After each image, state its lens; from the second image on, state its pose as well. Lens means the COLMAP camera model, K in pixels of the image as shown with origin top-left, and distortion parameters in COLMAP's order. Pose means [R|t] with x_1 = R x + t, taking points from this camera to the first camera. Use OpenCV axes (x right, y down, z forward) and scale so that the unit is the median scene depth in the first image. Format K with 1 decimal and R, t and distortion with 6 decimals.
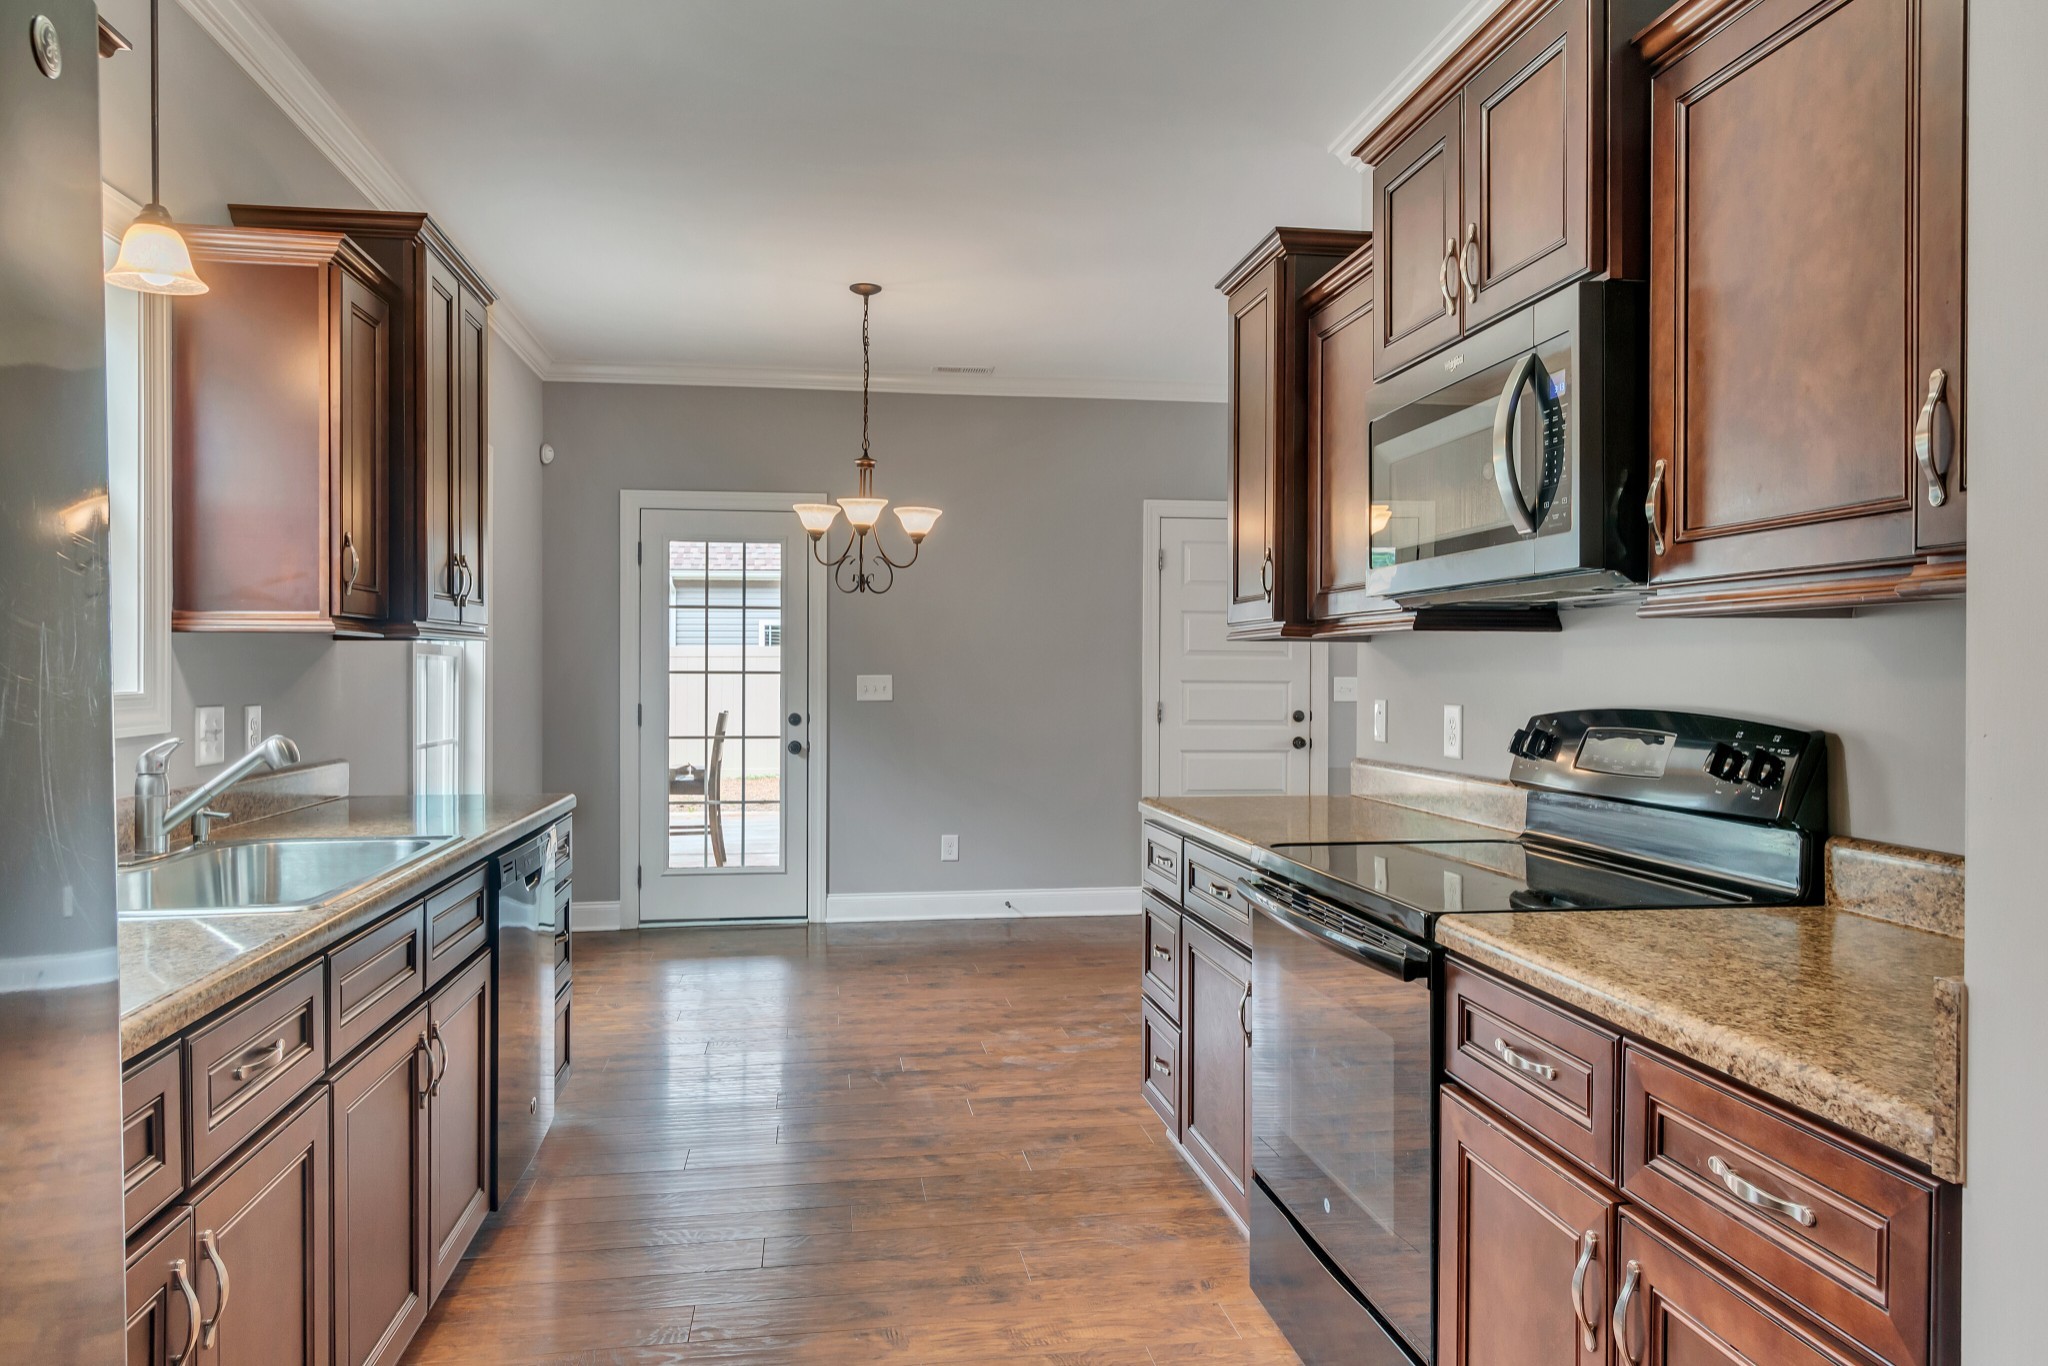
lens RADIAL K [[1220.4, 0, 1024.0], [0, 1220.4, 671.8], [0, 0, 1]] dist [0.027763, 0.001733]
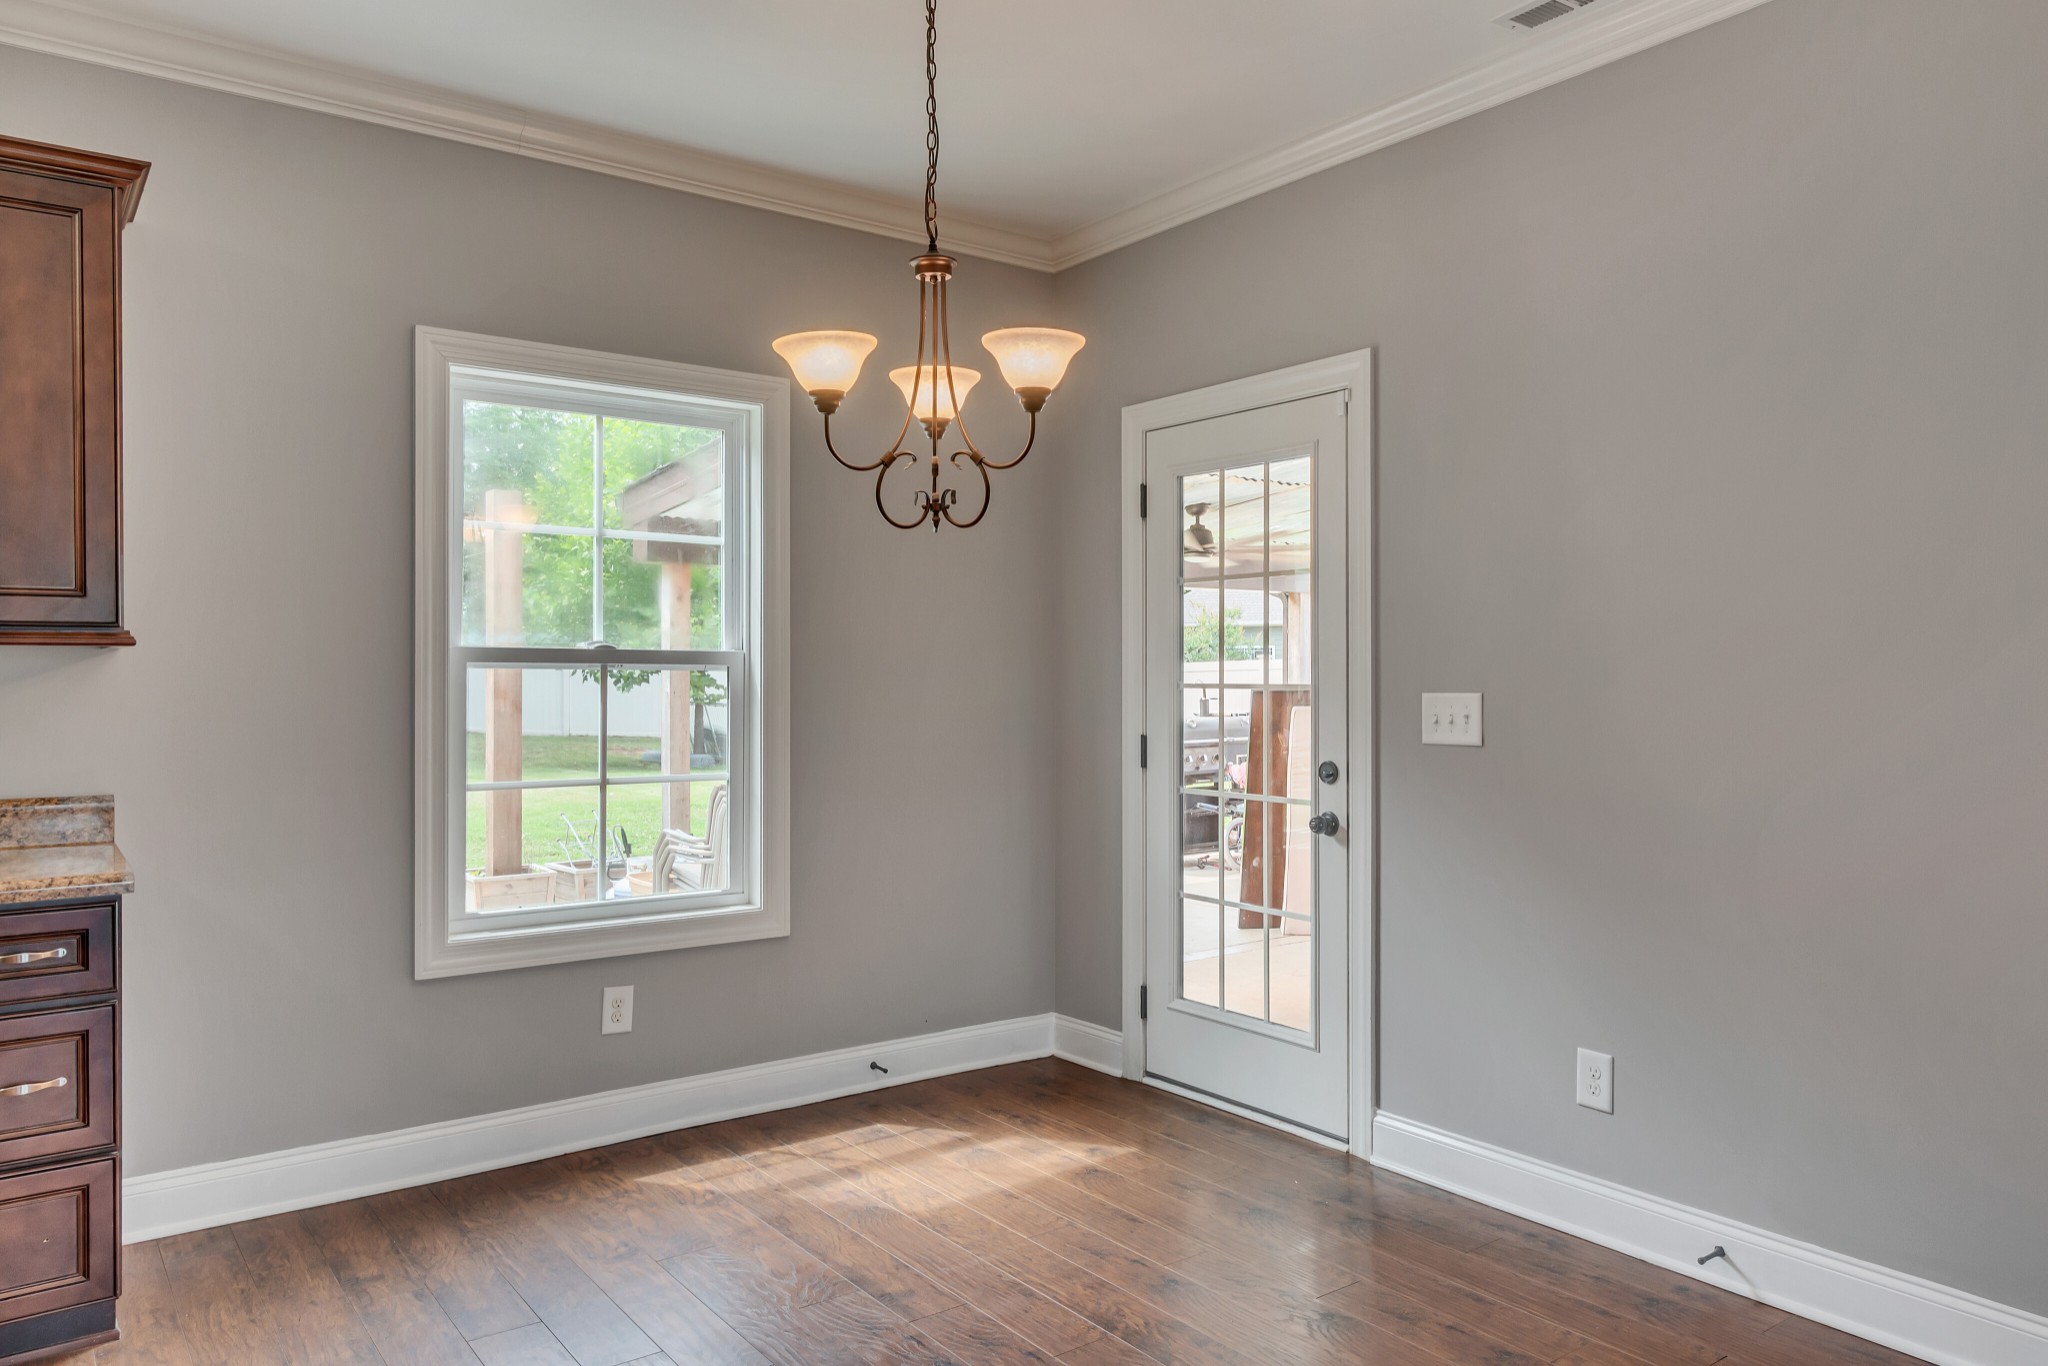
lens RADIAL K [[1426.2, 0, 1031.5], [0, 1426.2, 689.5], [0, 0, 1]] dist [-0.006889, -0.001954]
pose [[0.461025, 0.007400, -0.887356, 0.313479], [-0.001765, 0.999971, 0.007422, -0.002358], [0.887385, -0.001856, 0.461025, 0.590492]]
